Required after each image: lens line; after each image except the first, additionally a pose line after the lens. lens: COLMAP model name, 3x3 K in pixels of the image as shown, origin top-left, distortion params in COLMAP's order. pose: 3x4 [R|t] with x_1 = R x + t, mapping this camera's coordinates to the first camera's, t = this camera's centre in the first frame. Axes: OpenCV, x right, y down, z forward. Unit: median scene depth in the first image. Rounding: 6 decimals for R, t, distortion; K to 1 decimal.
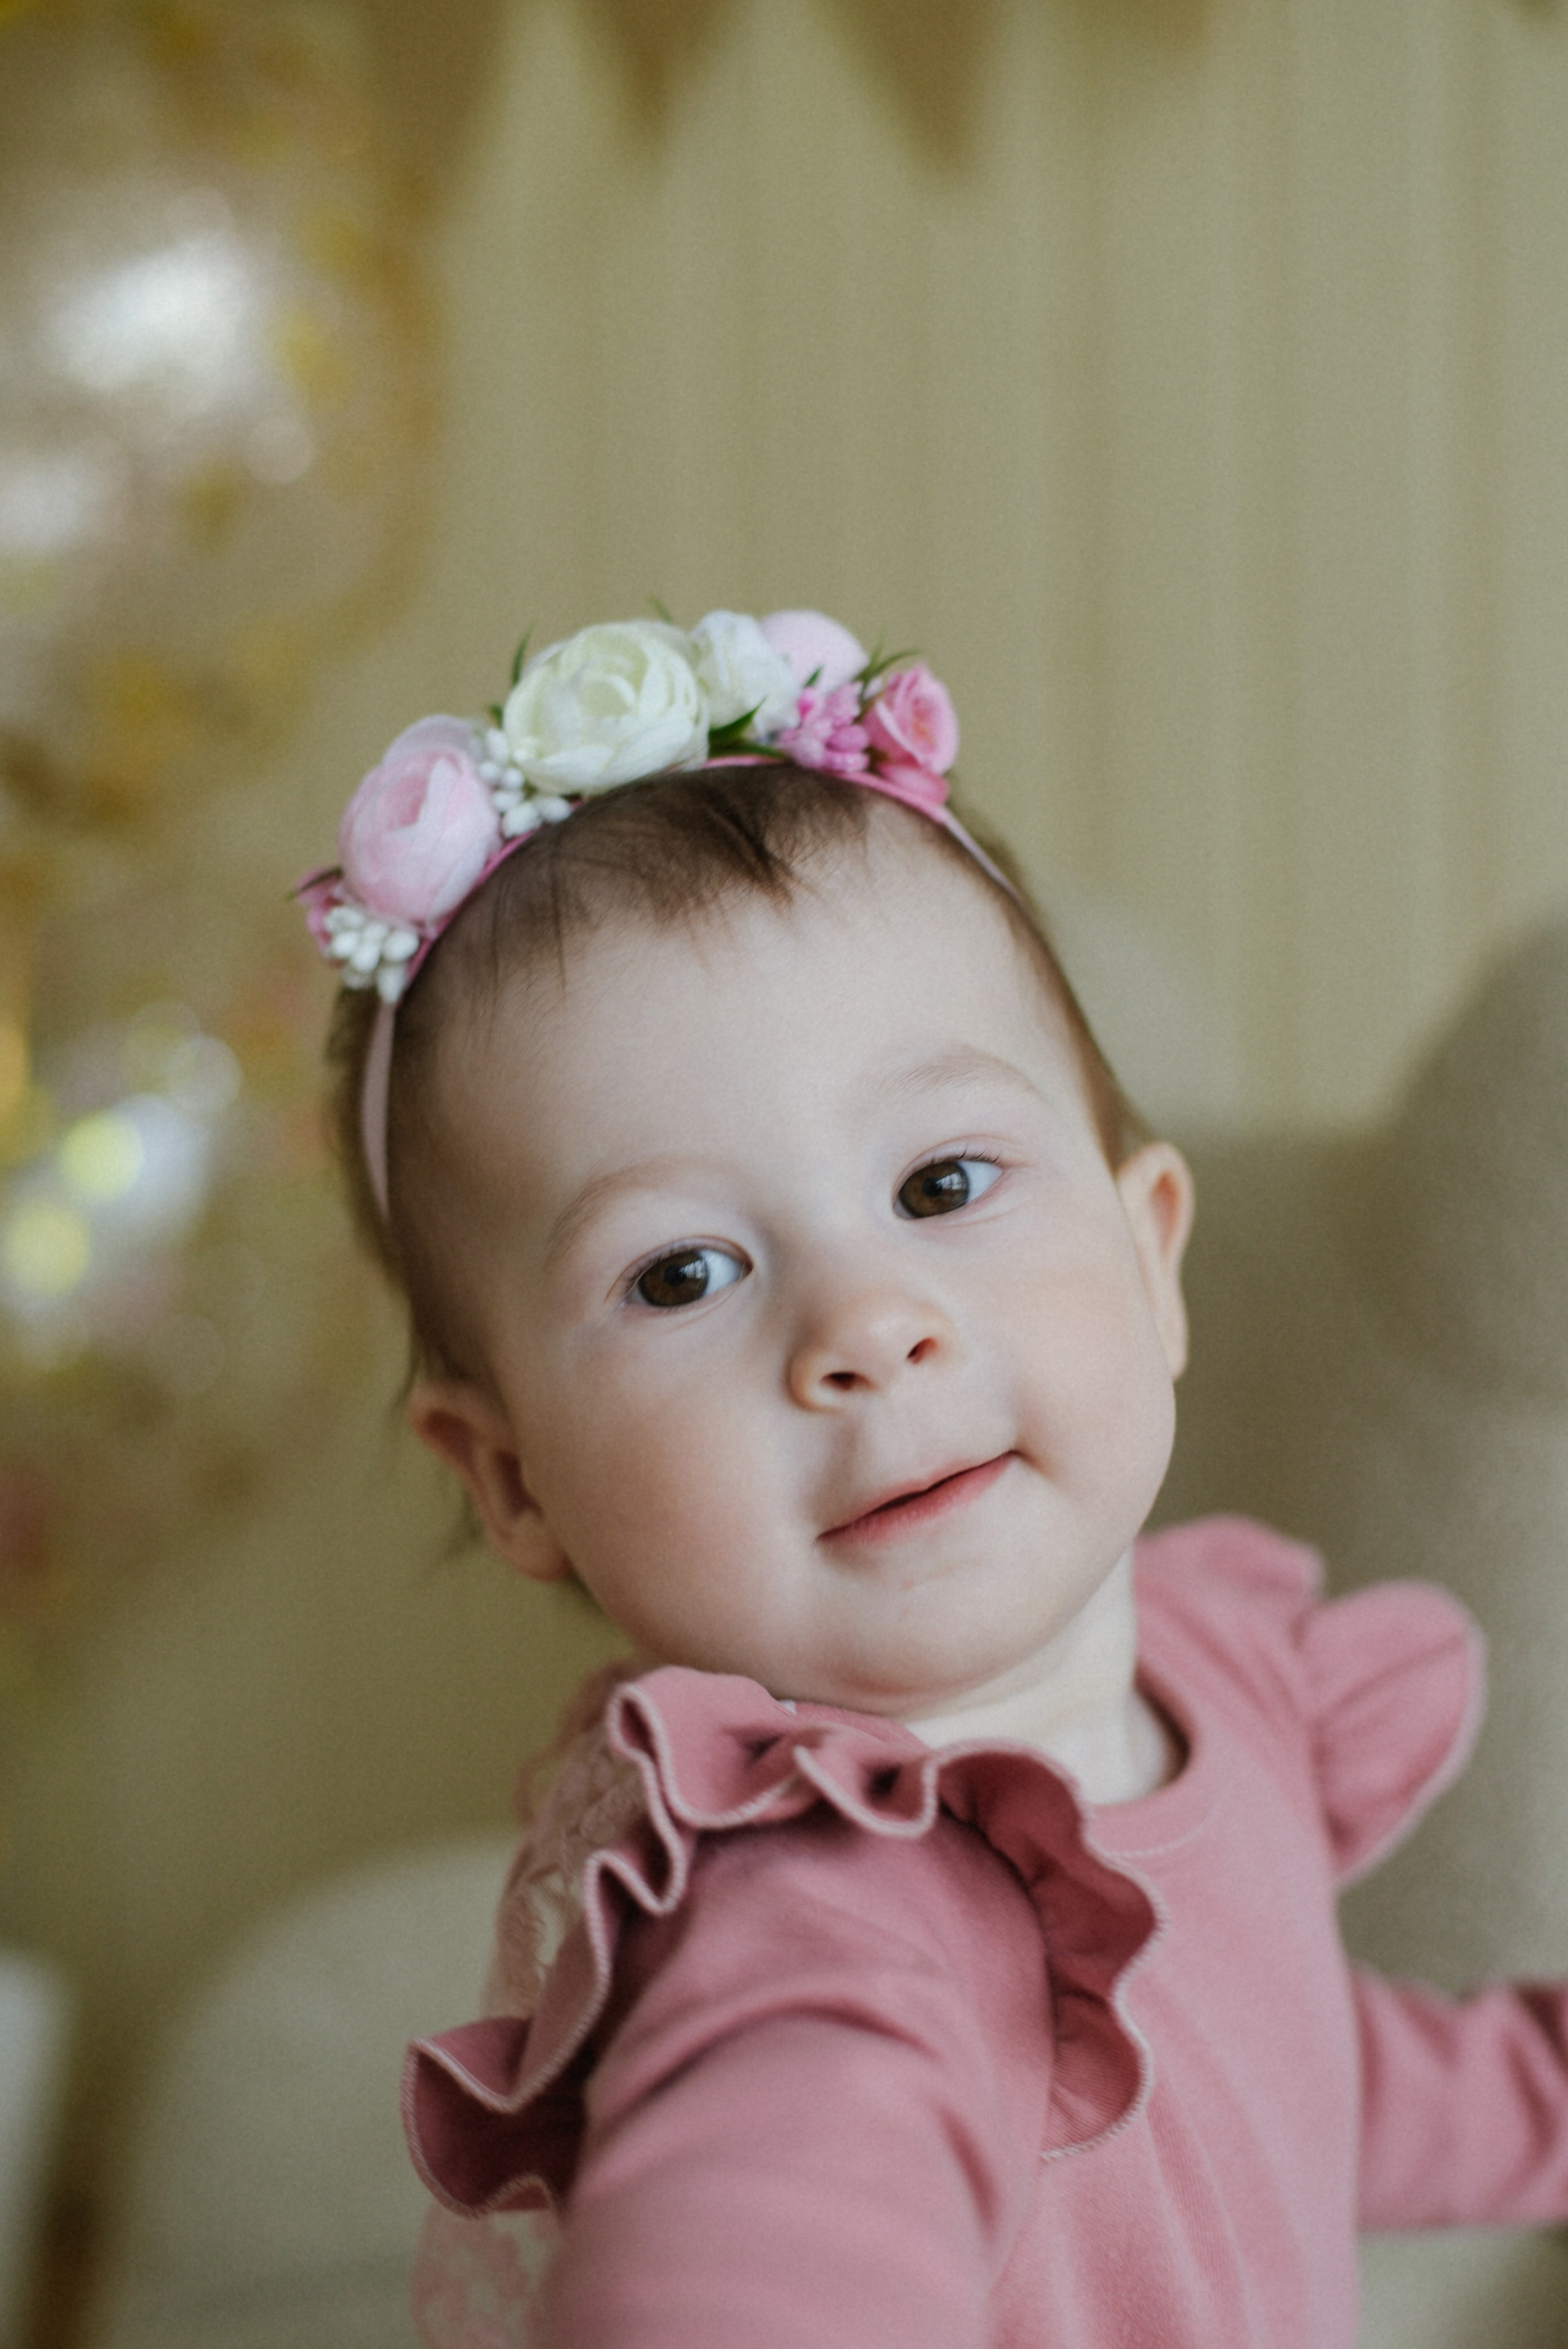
lens RADIAL K [[3341.9, 0, 782.0], [0, 3341.9, 1175.4], [0, 0, 1]] dist [-0.135121, 0.000000]
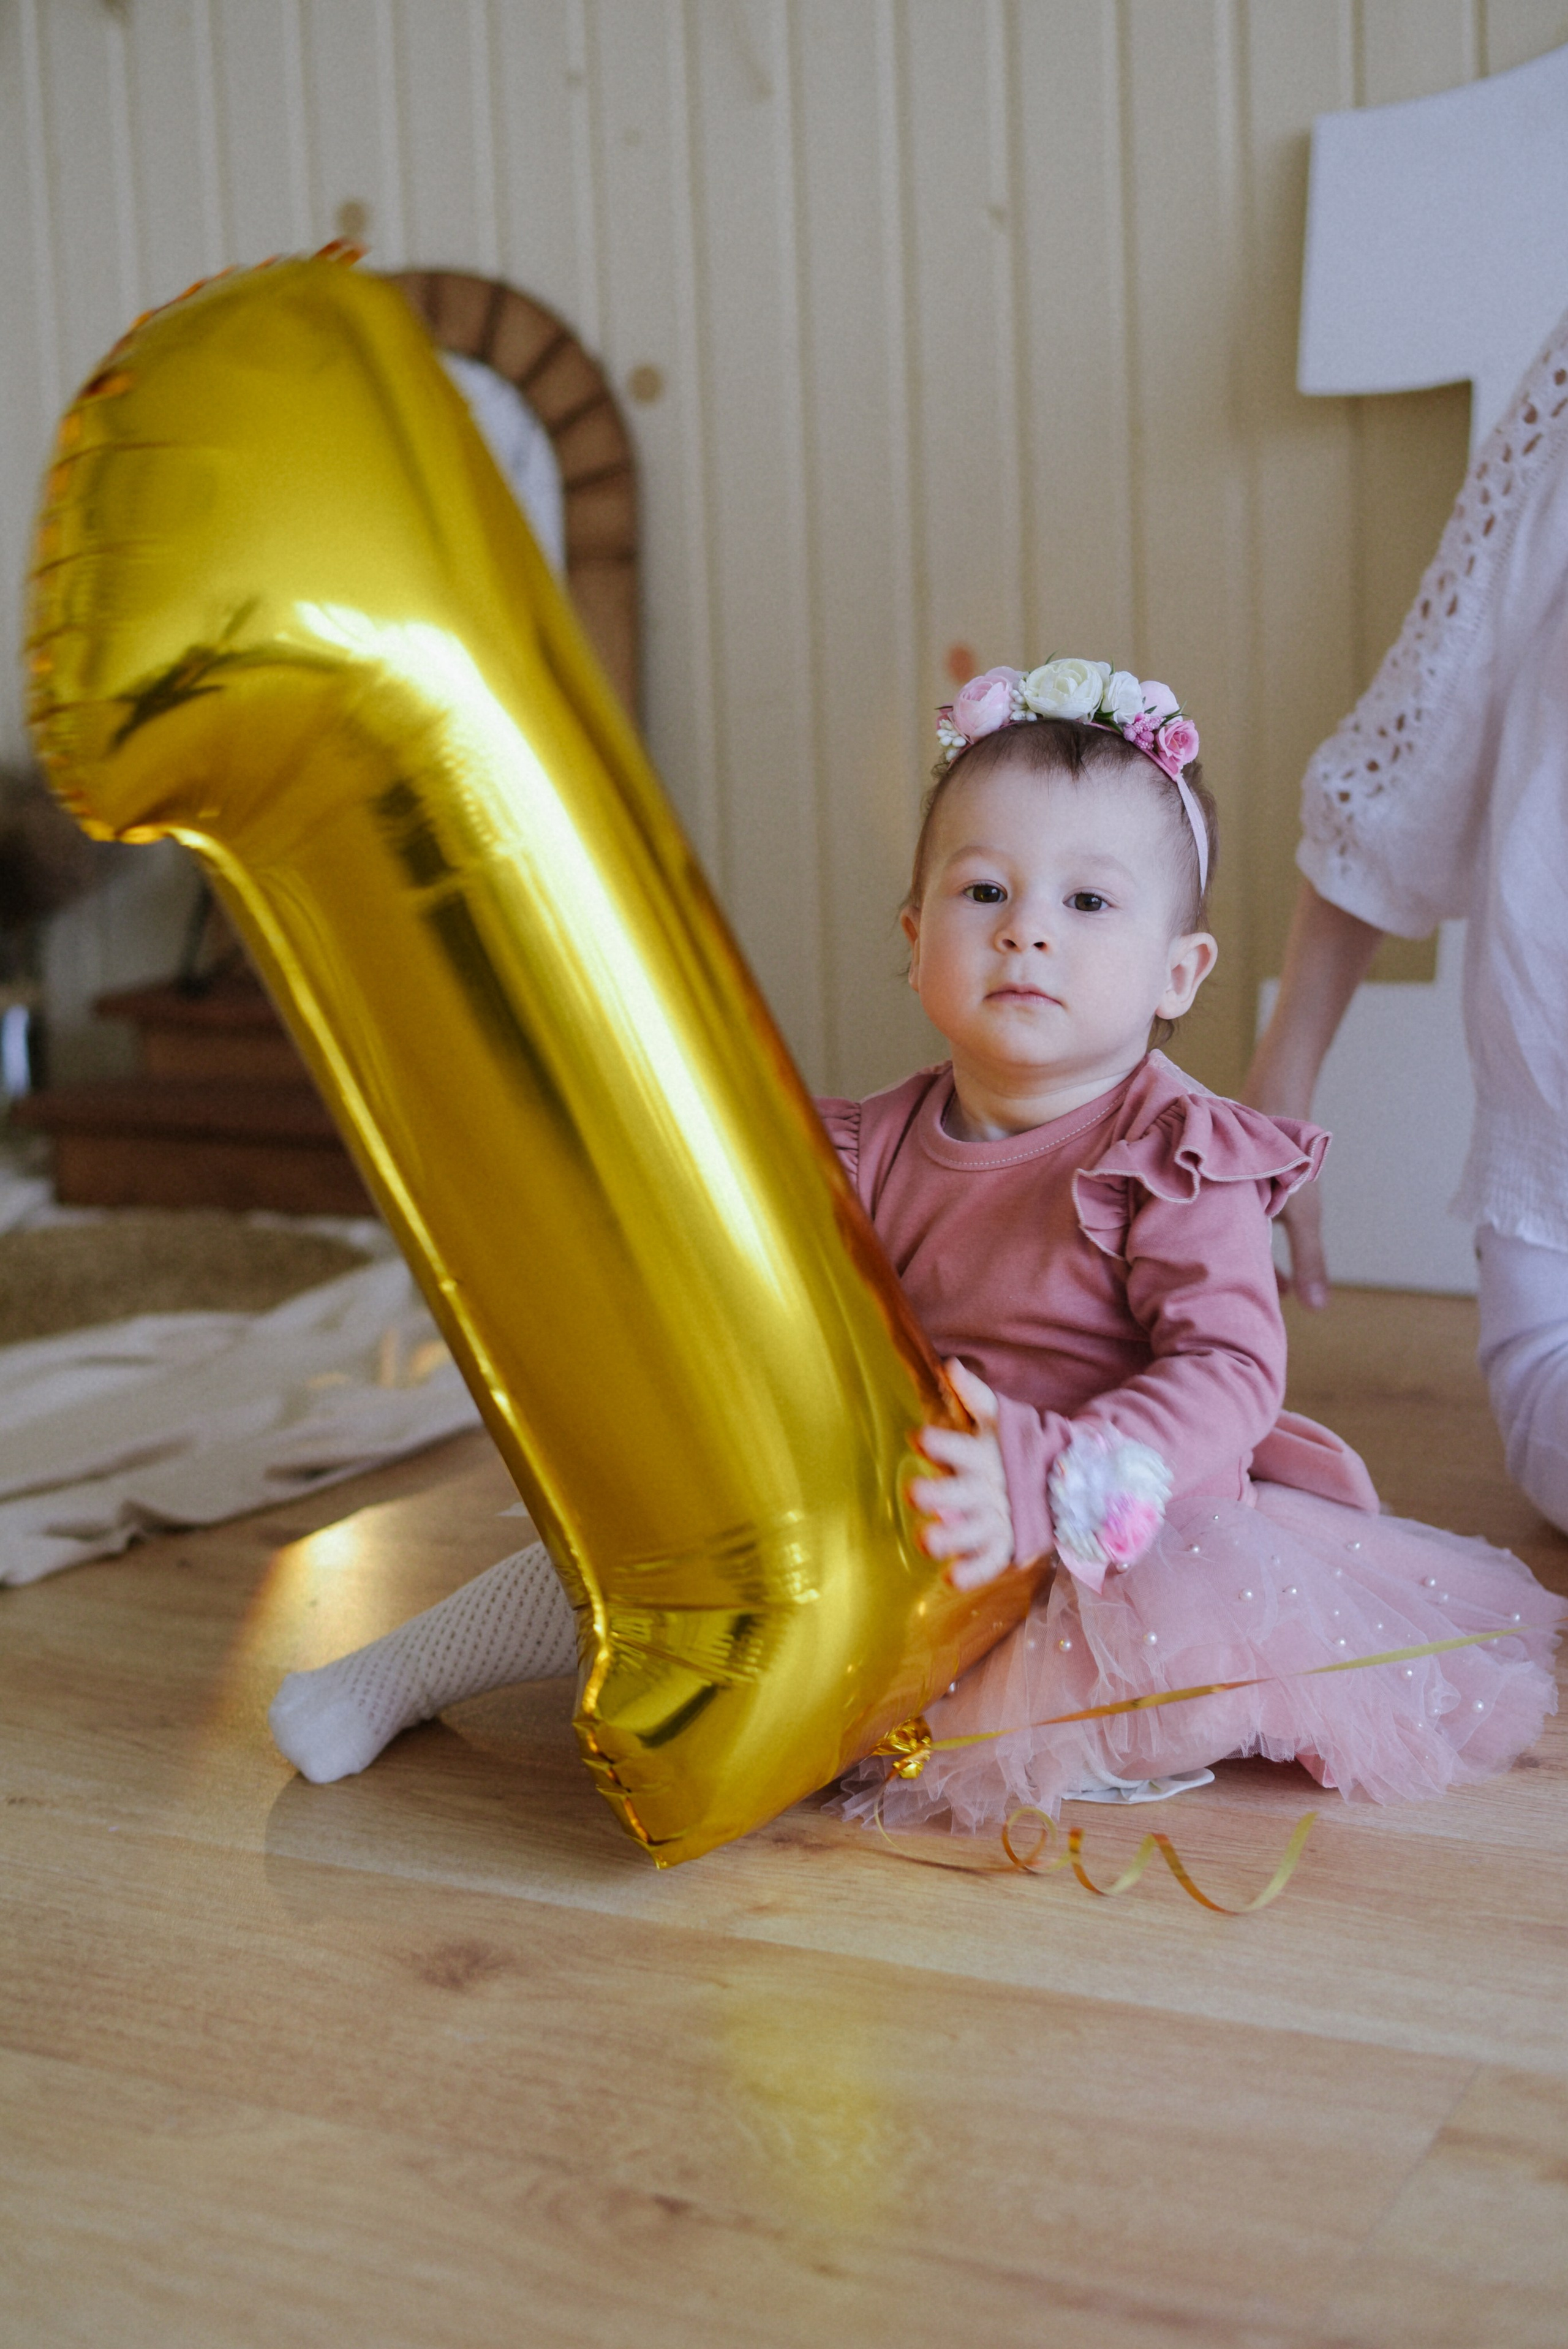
lens RADIAL K [[3341.9, 0, 782.8], [0, 3341.9, 1176.4], [0, 0, 1]] dist [-0.135121, 0.000000]
pose [[0.860658, 0.421623, -0.285487, 0.663500], [-0.407128, 0.906544, 0.111466, 0.004948], [0.305803, 0.020296, 0.951878, -1.542556]]
